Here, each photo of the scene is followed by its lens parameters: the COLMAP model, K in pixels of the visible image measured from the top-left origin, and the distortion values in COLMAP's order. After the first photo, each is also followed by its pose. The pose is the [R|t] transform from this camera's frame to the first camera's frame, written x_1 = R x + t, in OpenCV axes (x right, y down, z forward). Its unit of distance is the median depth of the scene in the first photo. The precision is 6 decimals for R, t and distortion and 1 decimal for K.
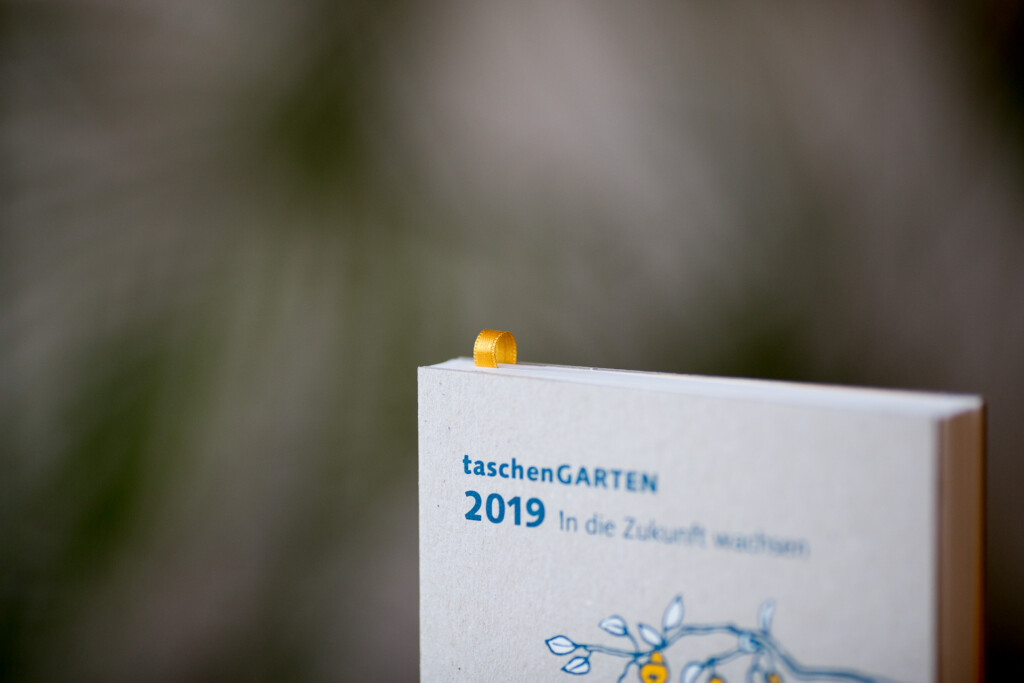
lens RADIAL K [[3995.2, 0, 512.1], [0, 3995.2, 341.6], [0, 0, 1]] dist [0.184945, 0.000000]
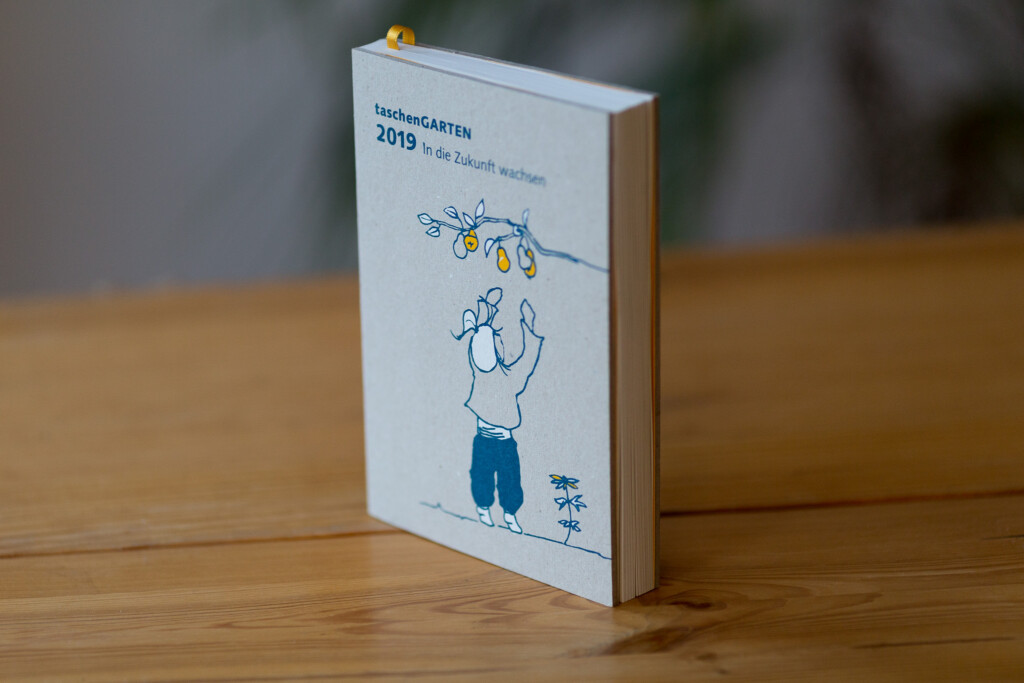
lens RADIAL K [[3995.2, 0, 511.9], [0, 3995.2, 341.5], [0, 0, 1]] dist [0.184945, 0.000000]
pose [[0.973013, 0.055719, -0.223921, 0.435935], [0.003708, 0.966508, 0.256611, -0.313387], [0.230720, -0.250516, 0.940218, -0.613997]]
